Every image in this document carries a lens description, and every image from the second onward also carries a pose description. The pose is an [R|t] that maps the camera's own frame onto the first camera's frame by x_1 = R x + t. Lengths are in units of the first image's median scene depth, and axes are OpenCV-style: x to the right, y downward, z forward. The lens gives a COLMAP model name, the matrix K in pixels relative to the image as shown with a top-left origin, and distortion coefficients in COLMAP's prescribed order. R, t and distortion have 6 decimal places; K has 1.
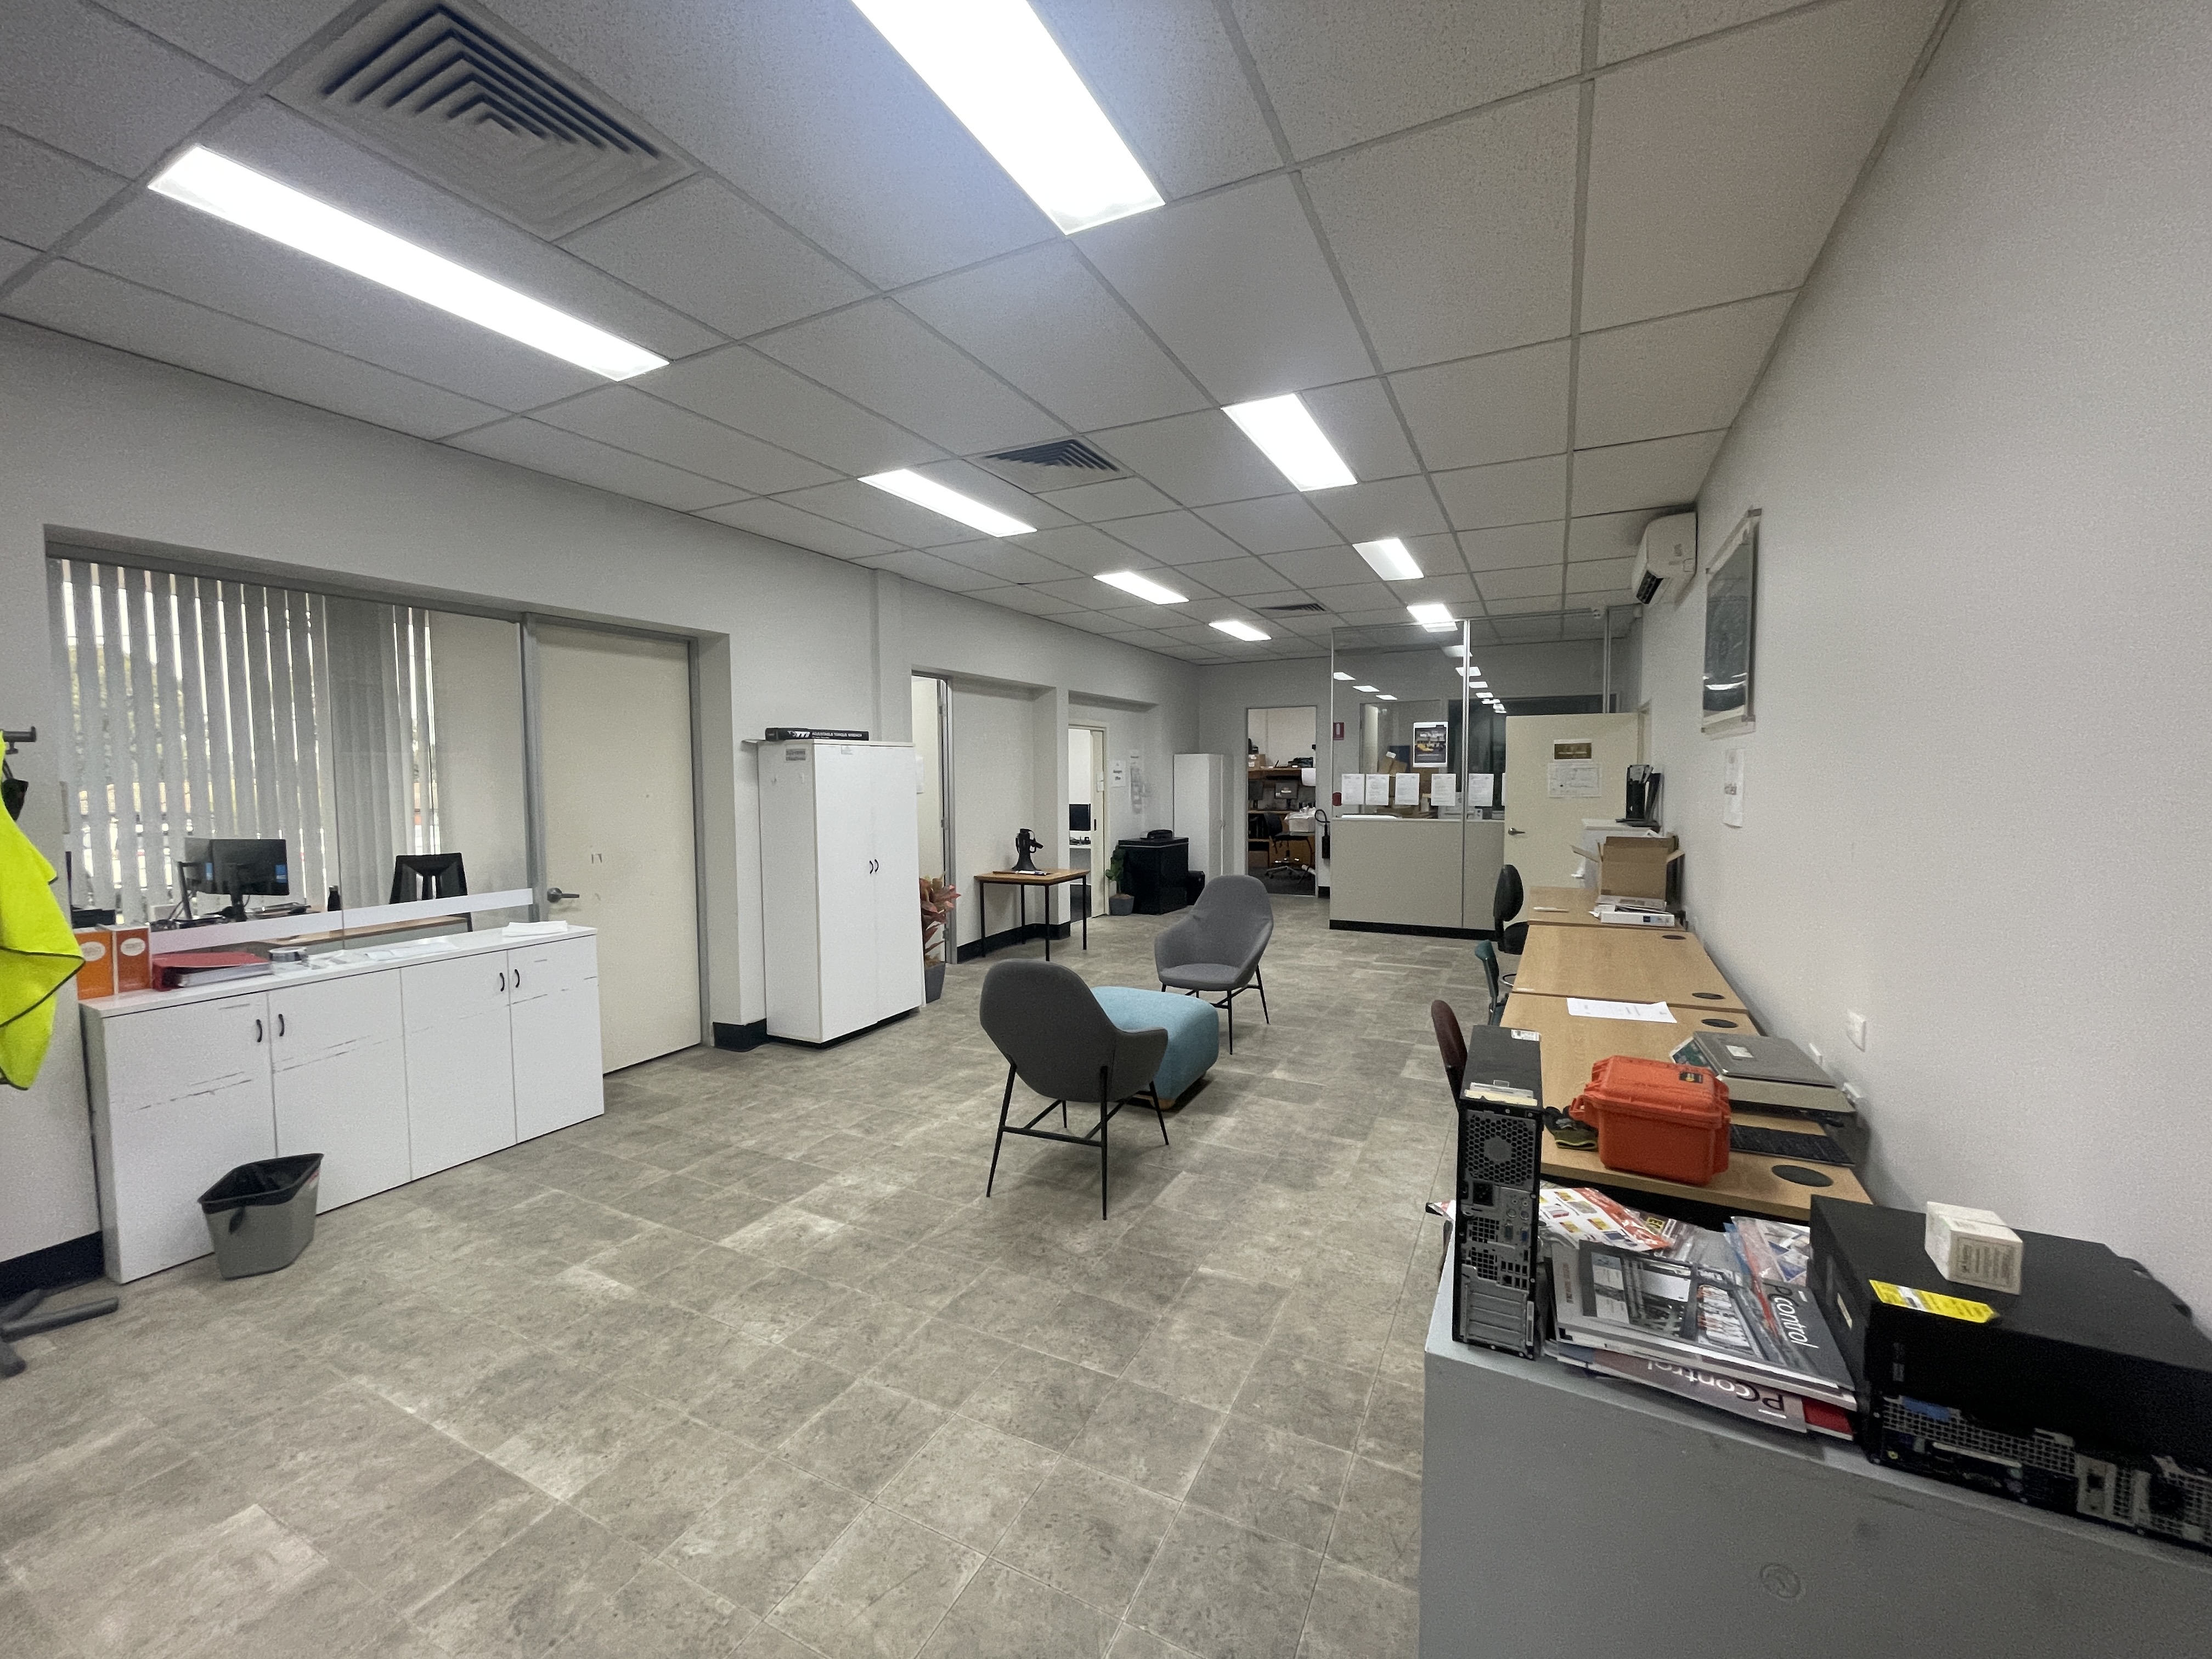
lens RADIAL K [[891.2, 0, 1098.8], [0, 891.2, 826.0], [0, 0, 1]] dist [-0.002926, 0.000894]
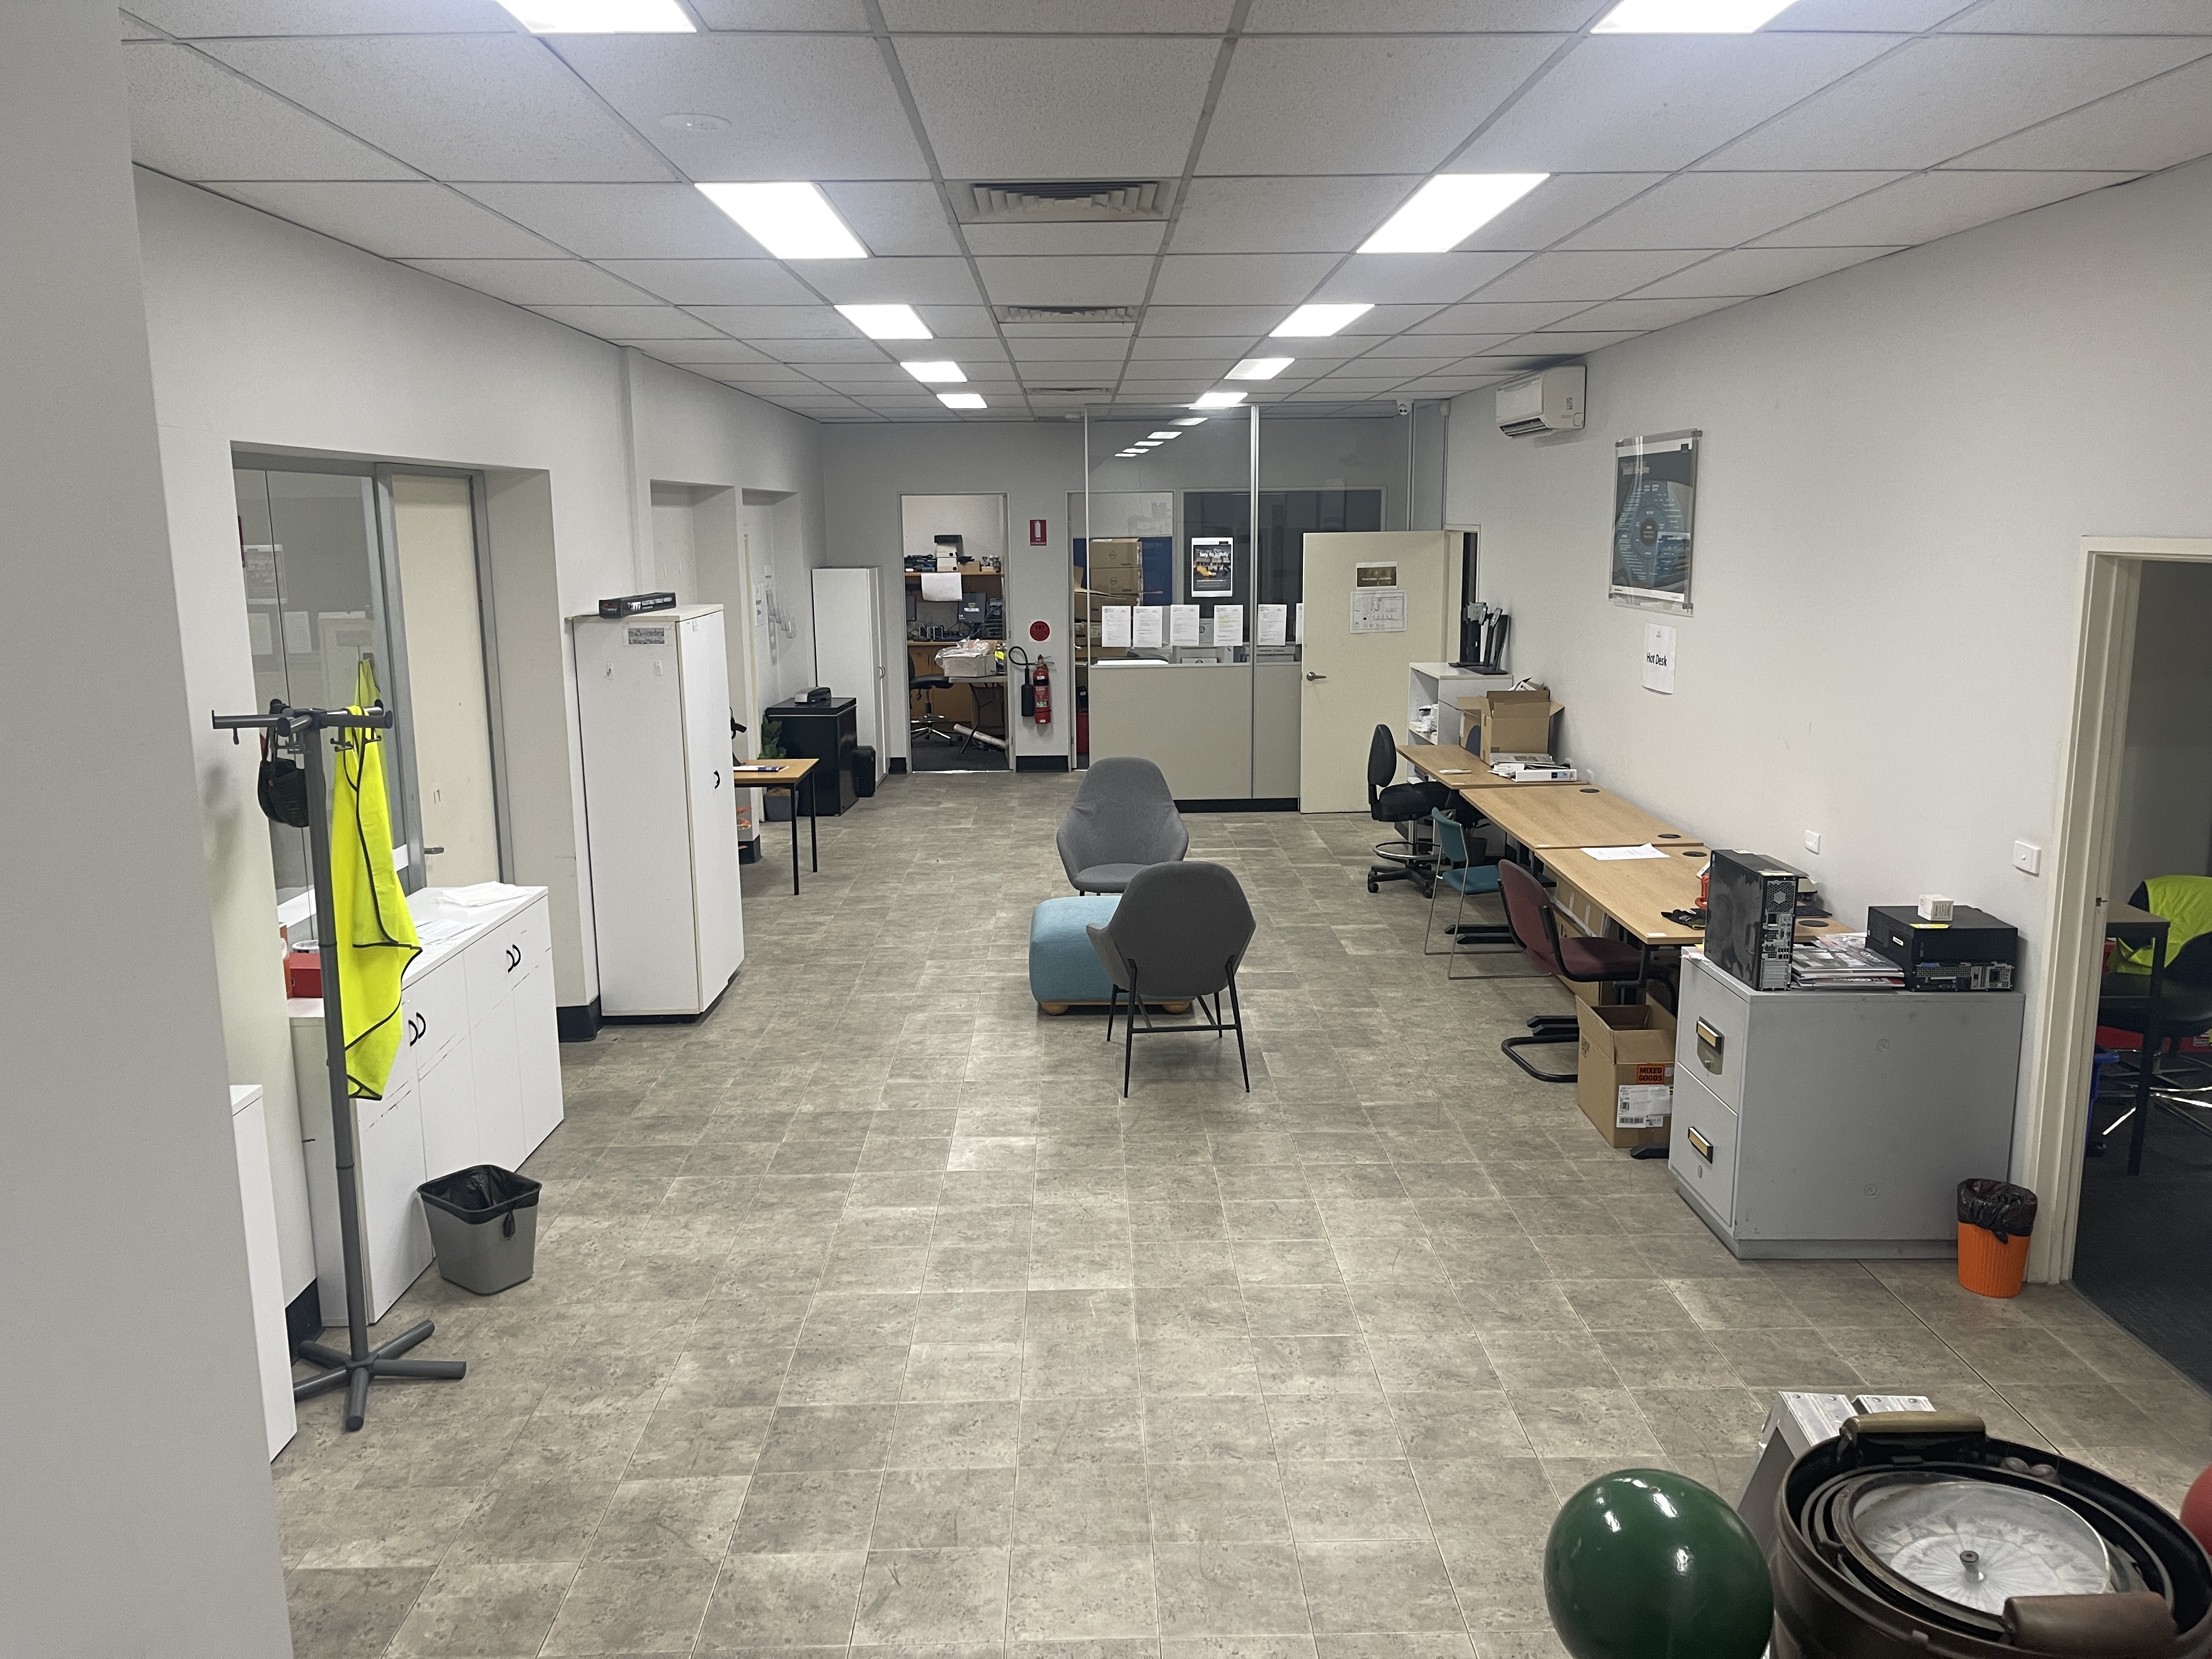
lens RADIAL K [[1662.0, 0, 1102.3], [0, 1662.0, 834.5], [0, 0, 1]] dist [0.063168, -0.078126]
pose [[0.881747, -0.089703, 0.463115, -0.883827], [0.032710, 0.991017, 0.129677, -0.112479], [-0.470587, -0.099193, 0.876760, -0.546409]]
